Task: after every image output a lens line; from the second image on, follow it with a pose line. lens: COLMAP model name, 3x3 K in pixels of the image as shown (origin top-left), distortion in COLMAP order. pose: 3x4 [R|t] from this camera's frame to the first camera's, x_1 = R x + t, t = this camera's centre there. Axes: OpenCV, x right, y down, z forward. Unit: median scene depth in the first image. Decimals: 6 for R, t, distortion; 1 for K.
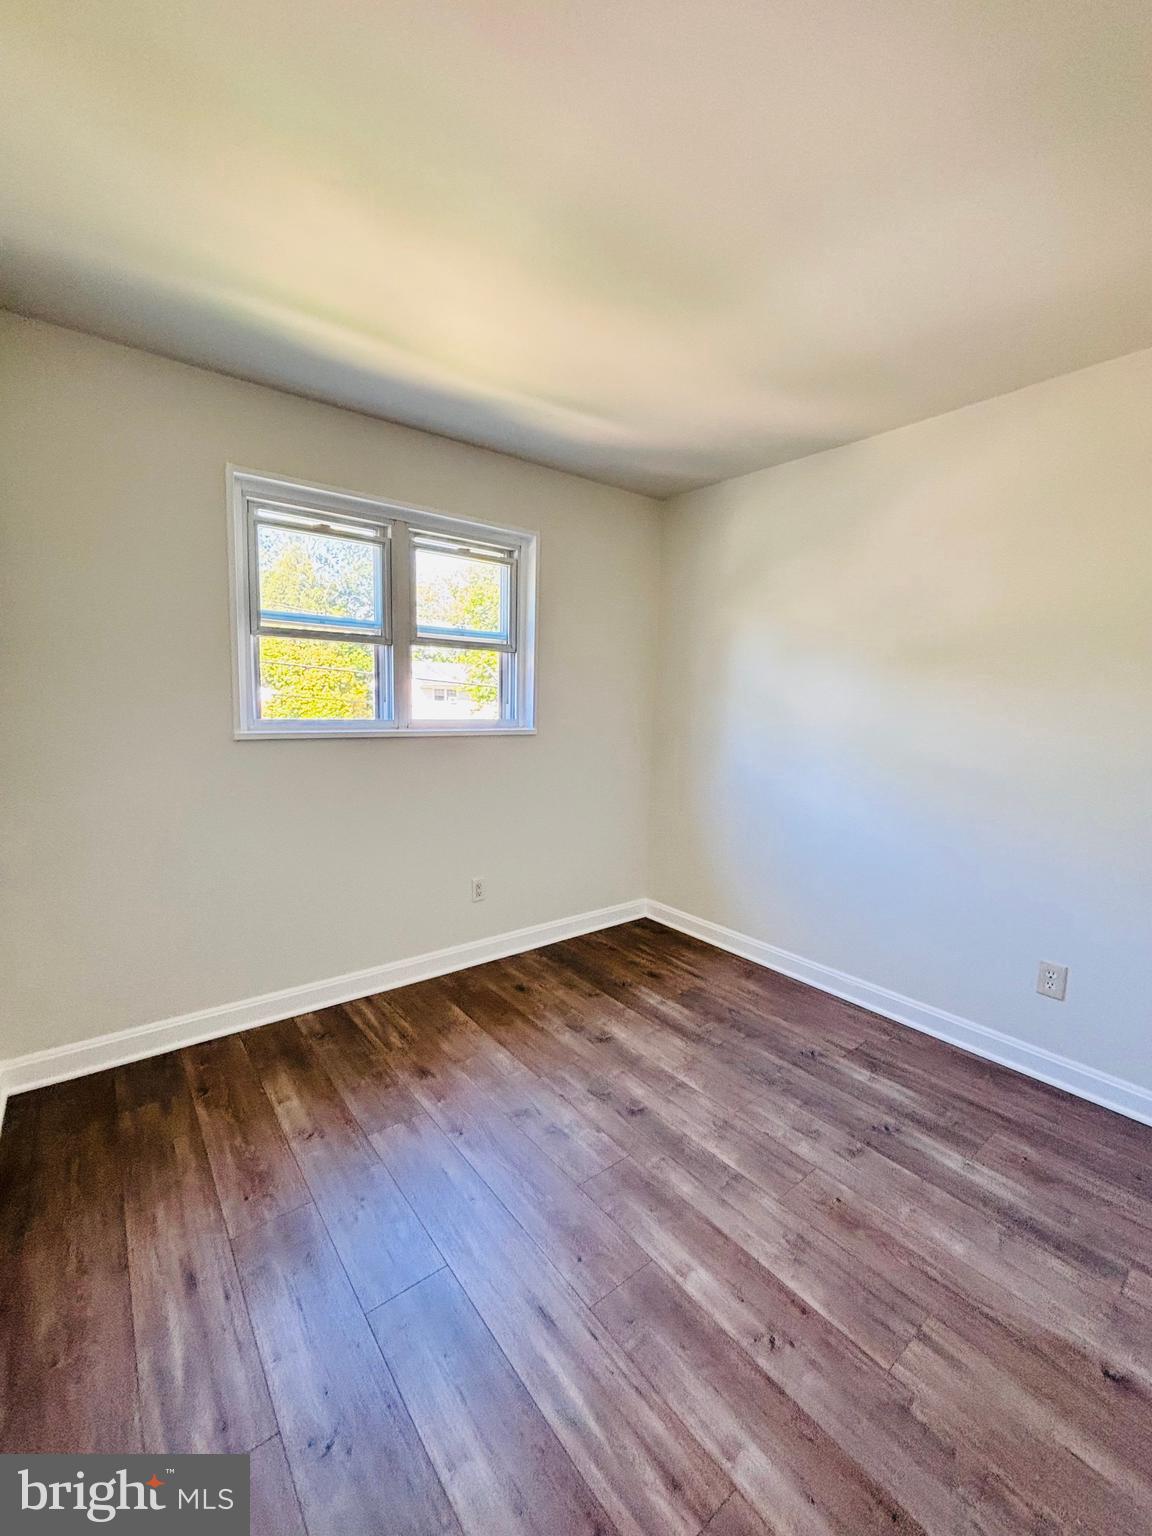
lens RADIAL K [[619.3, 0, 577.4], [0, 619.3, 758.7], [0, 0, 1]] dist [-0.001272, 0.000547]
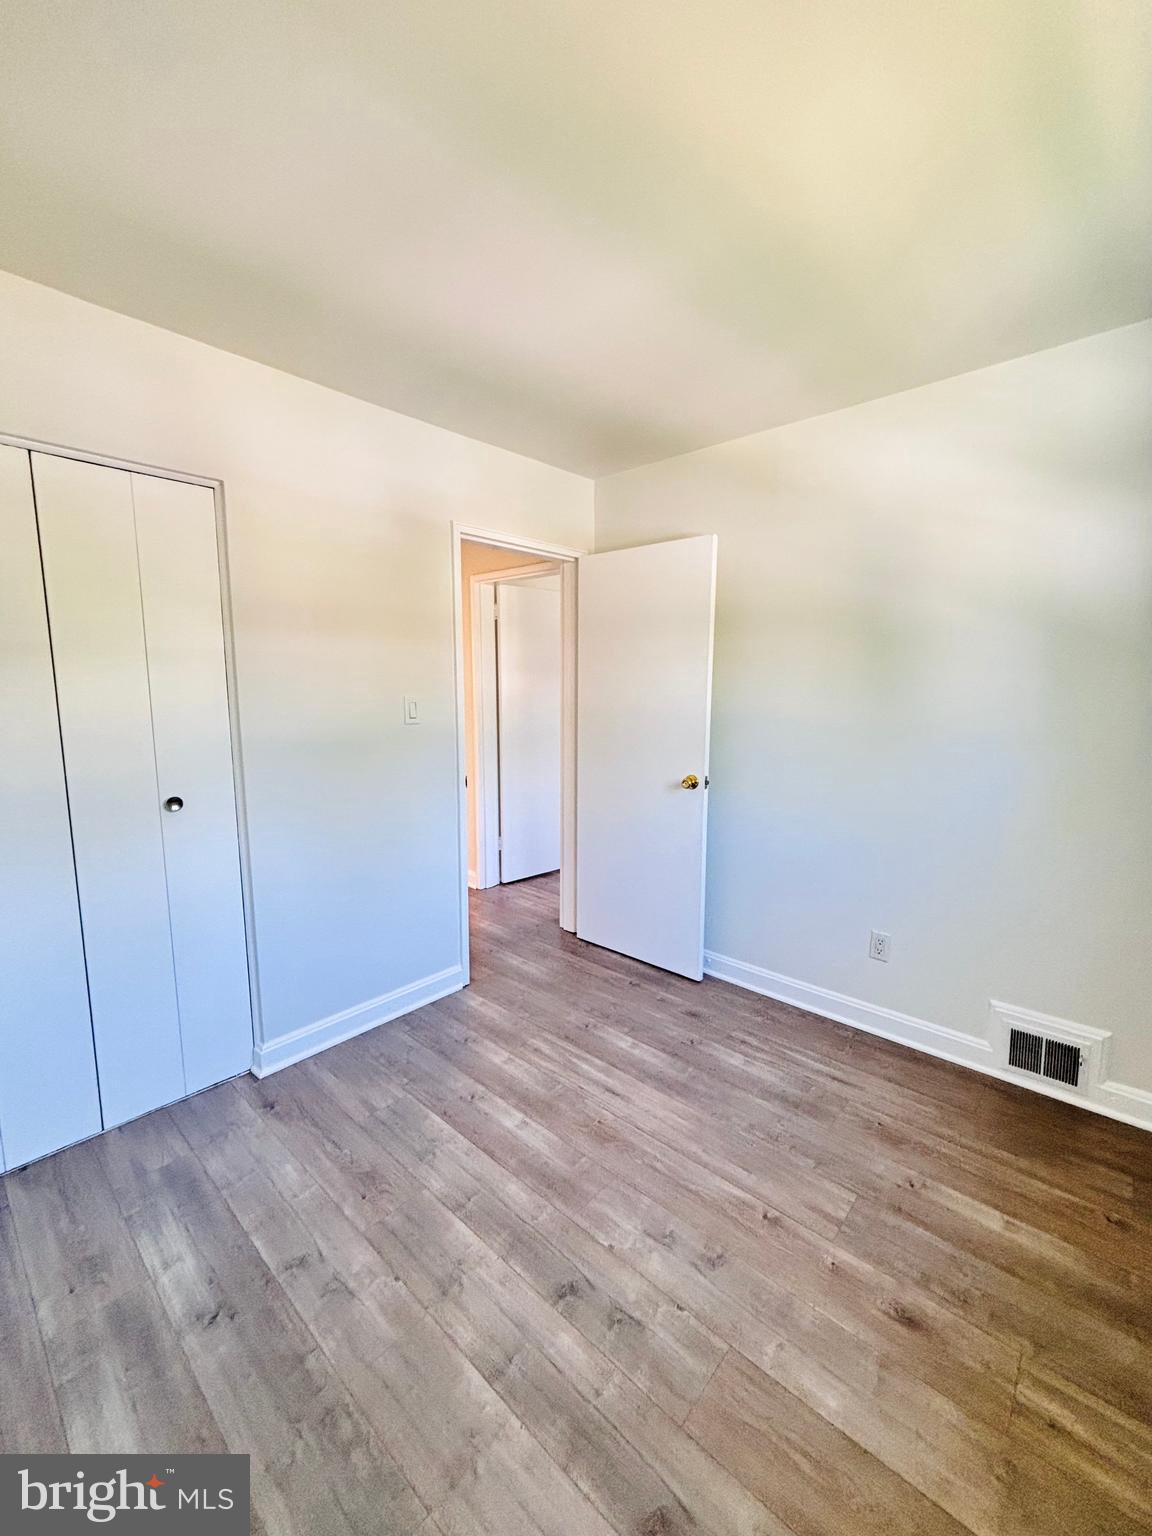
lens RADIAL K [[619.3, 0, 574.8], [0, 619.3, 767.5], [0, 0, 1]] dist [-0.001272, 0.000547]
pose [[-0.986540, 0.004973, -0.163442, 0.226366], [-0.032621, 0.973460, 0.226520, -0.204027], [0.160231, 0.228803, -0.960195, 1.753781]]
